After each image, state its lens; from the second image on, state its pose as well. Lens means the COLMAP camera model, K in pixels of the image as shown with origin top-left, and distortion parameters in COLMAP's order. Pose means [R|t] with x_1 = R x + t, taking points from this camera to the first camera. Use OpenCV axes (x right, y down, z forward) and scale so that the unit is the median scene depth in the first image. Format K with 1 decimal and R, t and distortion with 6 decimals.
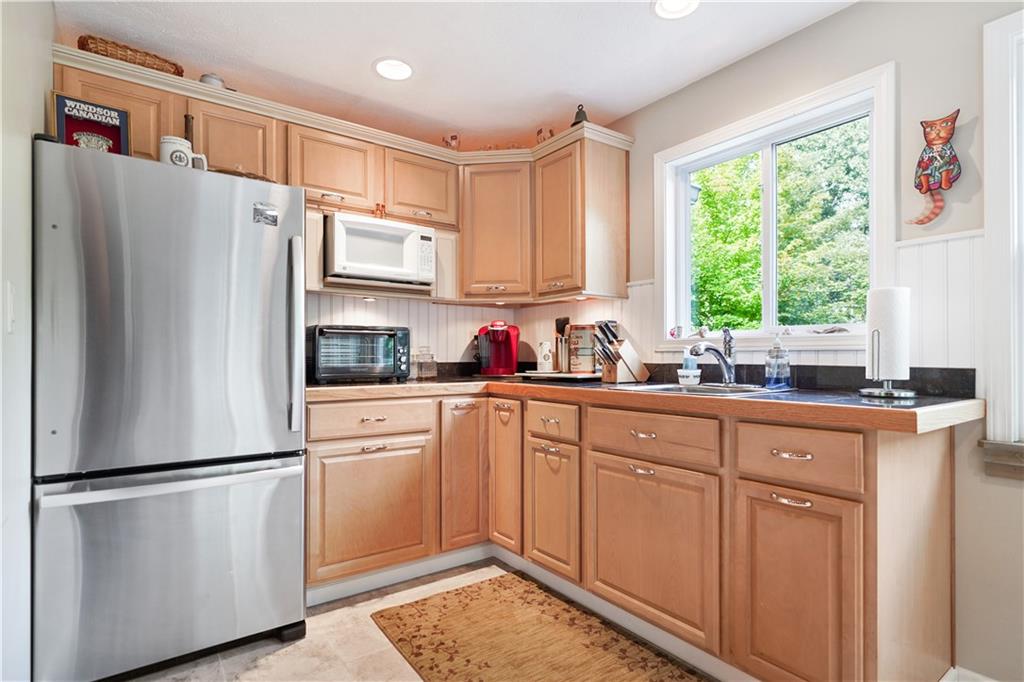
lens RADIAL K [[514.4, 0, 514.4], [0, 514.4, 348.7], [0, 0, 1]] dist [0.007172, -0.000808]
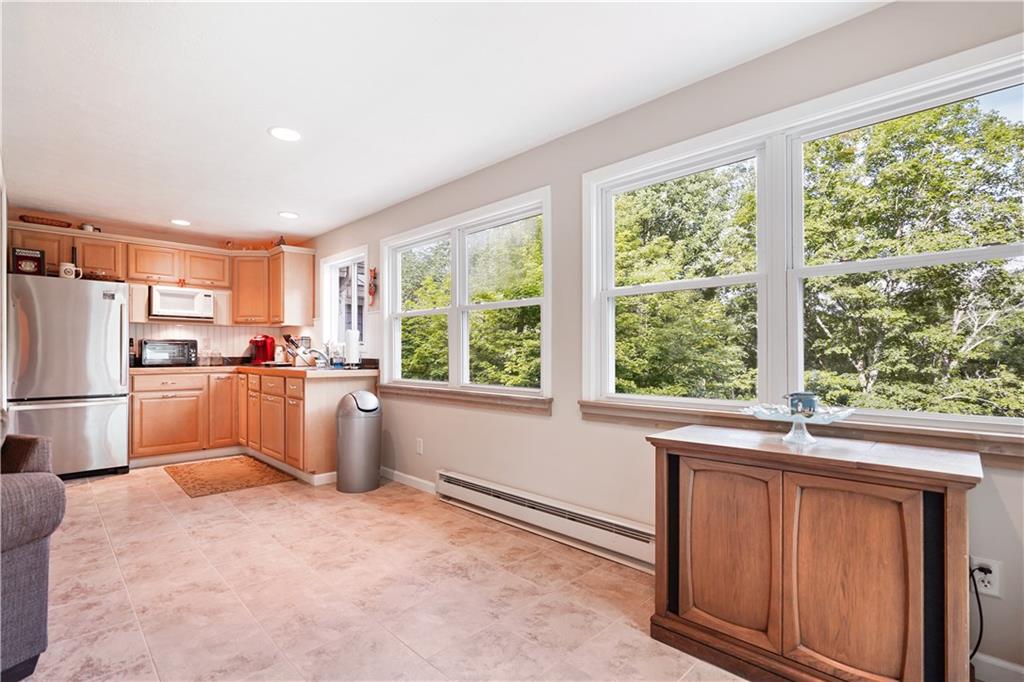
lens RADIAL K [[474.7, 0, 509.9], [0, 474.7, 347.9], [0, 0, 1]] dist [-0.000484, -0.000180]
pose [[0.990771, 0.003314, 0.135507, 0.807985], [-0.004474, 0.999956, 0.008256, -0.031406], [-0.135473, -0.008787, 0.990742, -1.088012]]
